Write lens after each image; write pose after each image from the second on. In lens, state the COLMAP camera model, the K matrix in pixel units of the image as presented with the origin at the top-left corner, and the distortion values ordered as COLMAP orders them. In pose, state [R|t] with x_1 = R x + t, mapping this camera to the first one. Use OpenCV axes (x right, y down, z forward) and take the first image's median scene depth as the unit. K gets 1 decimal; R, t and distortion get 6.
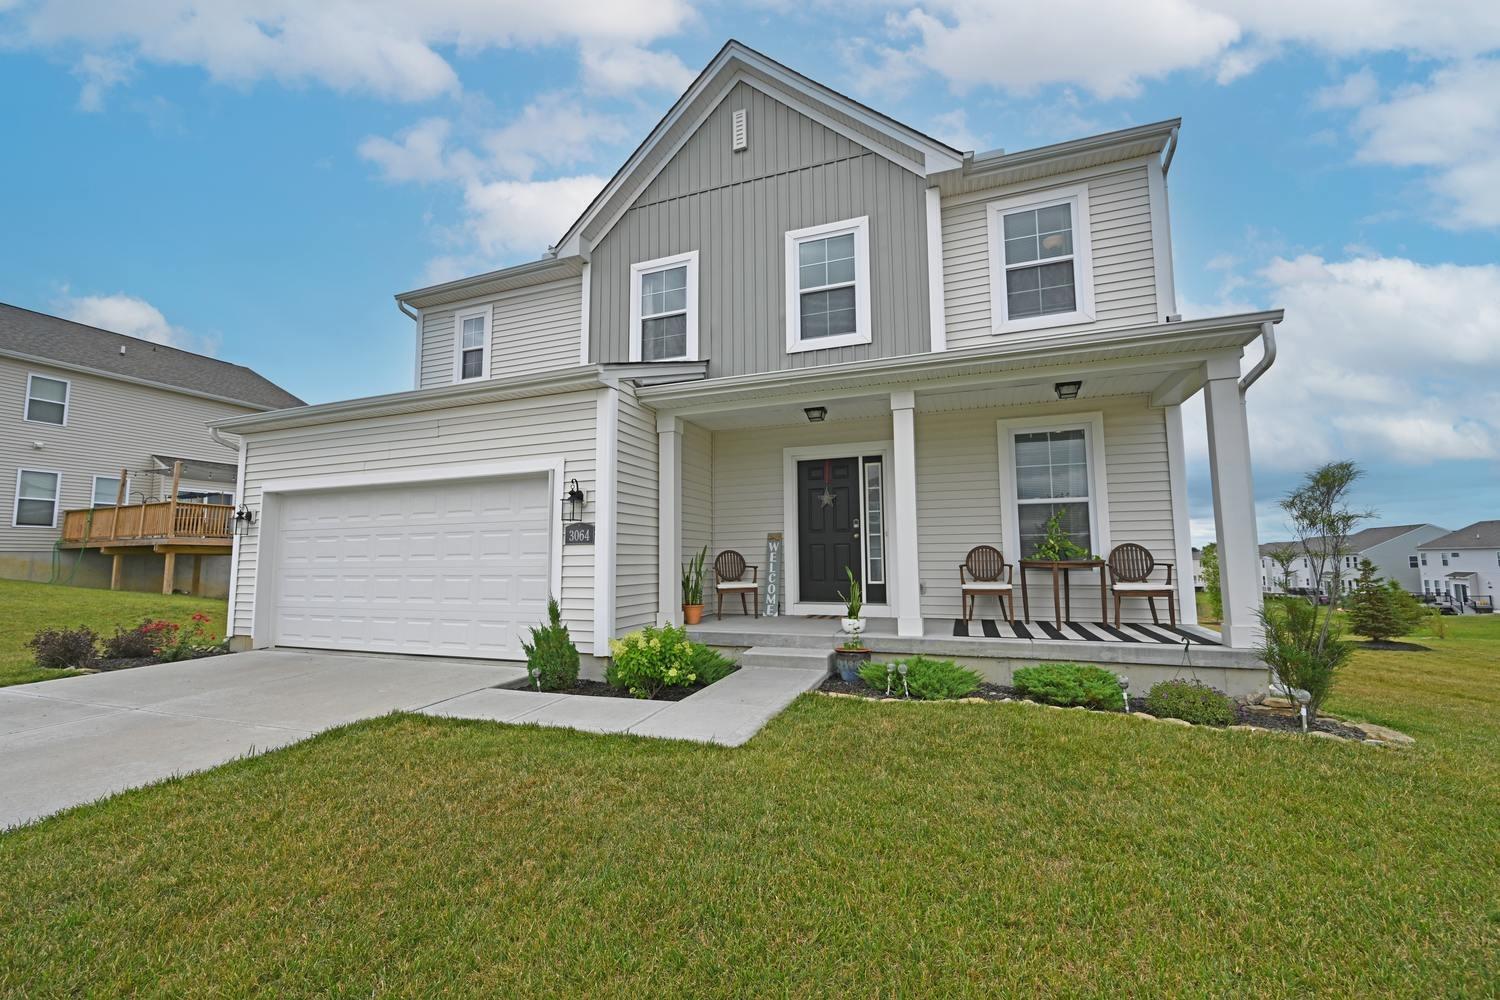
lens RADIAL K [[589.1, 0, 745.1], [0, 589.1, 502.2], [0, 0, 1]] dist [0.001354, -0.000072]
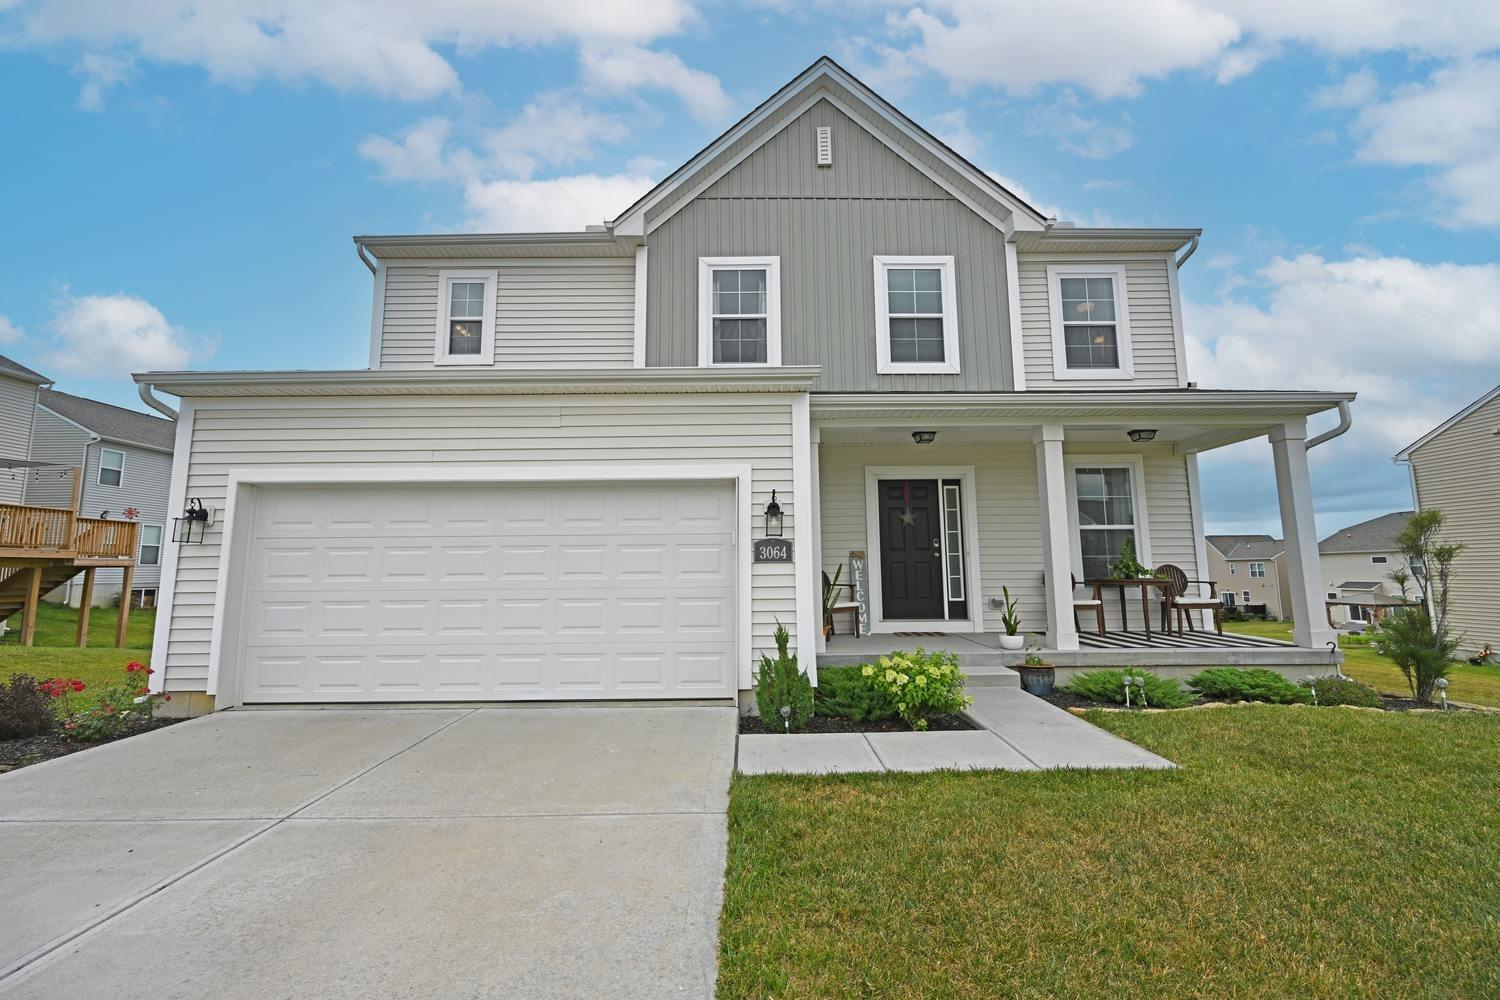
lens RADIAL K [[589.1, 0, 751.1], [0, 589.1, 495.9], [0, 0, 1]] dist [0.001354, -0.000072]
pose [[0.937605, 0.045936, 0.344653, -0.489197], [-0.034477, 0.998632, -0.039308, 0.005272], [-0.345987, 0.024973, 0.937907, 0.132501]]
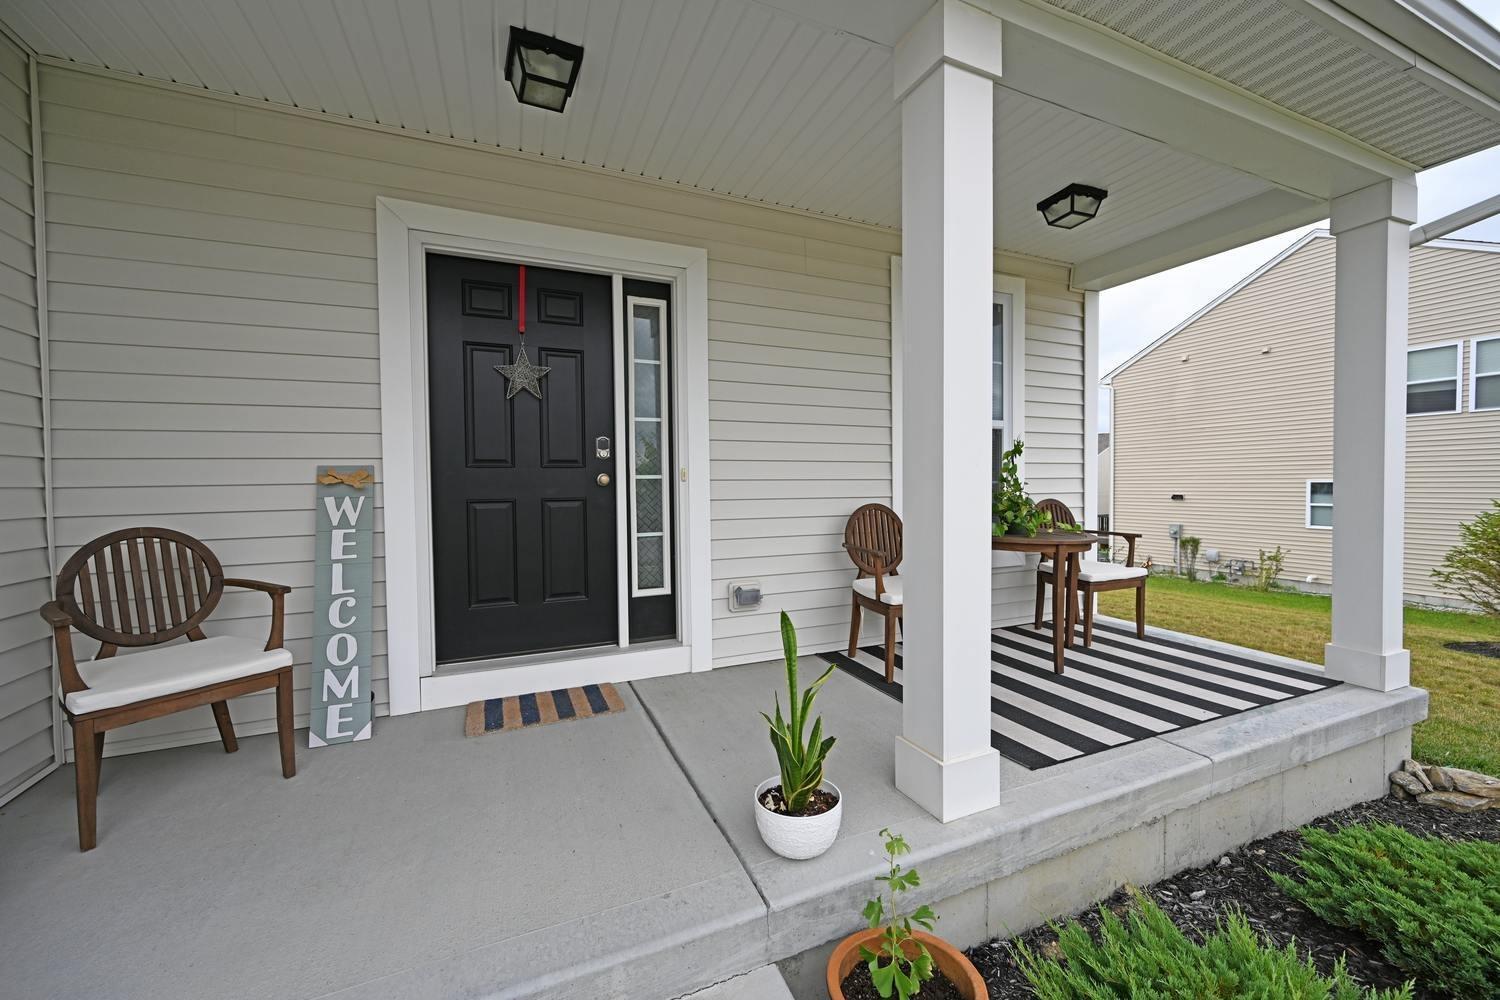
lens RADIAL K [[589.1, 0, 751.5], [0, 589.1, 501.4], [0, 0, 1]] dist [0.001354, -0.000072]
pose [[0.719472, -0.016488, 0.694325, -0.013397], [-0.060785, 0.994387, 0.086601, 0.032180], [-0.691856, -0.104512, 0.714432, 0.655512]]
